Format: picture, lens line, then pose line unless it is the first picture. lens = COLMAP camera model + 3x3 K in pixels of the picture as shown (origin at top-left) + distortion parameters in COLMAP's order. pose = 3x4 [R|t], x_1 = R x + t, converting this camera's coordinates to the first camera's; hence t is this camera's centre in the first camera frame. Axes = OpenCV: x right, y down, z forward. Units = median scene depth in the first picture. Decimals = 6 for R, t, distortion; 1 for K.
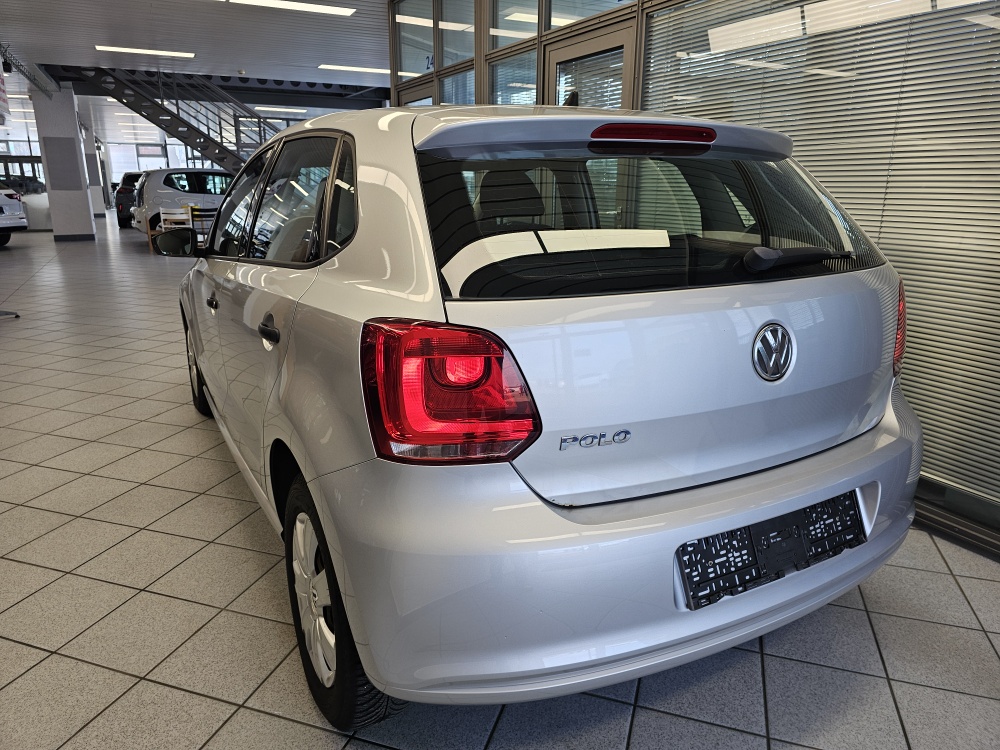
lens RADIAL K [[672.9, 0, 499.9], [0, 672.9, 385.5], [0, 0, 1]] dist [-0.004275, -0.002135]
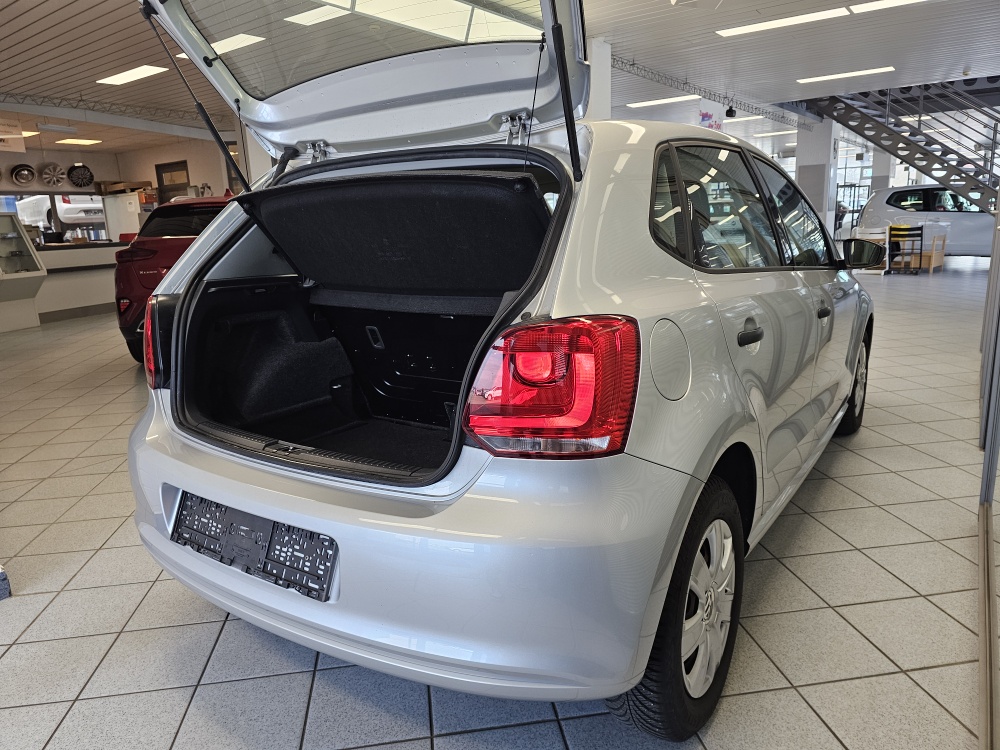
lens RADIAL K [[673.4, 0, 500.0], [0, 673.4, 375.0], [0, 0, 1]] dist [0.078516, -0.082548]
pose [[0.444187, 0.178037, -0.878066, 0.188796], [-0.218091, 0.972063, 0.086770, -0.025800], [0.868985, 0.152956, 0.470606, 0.099537]]
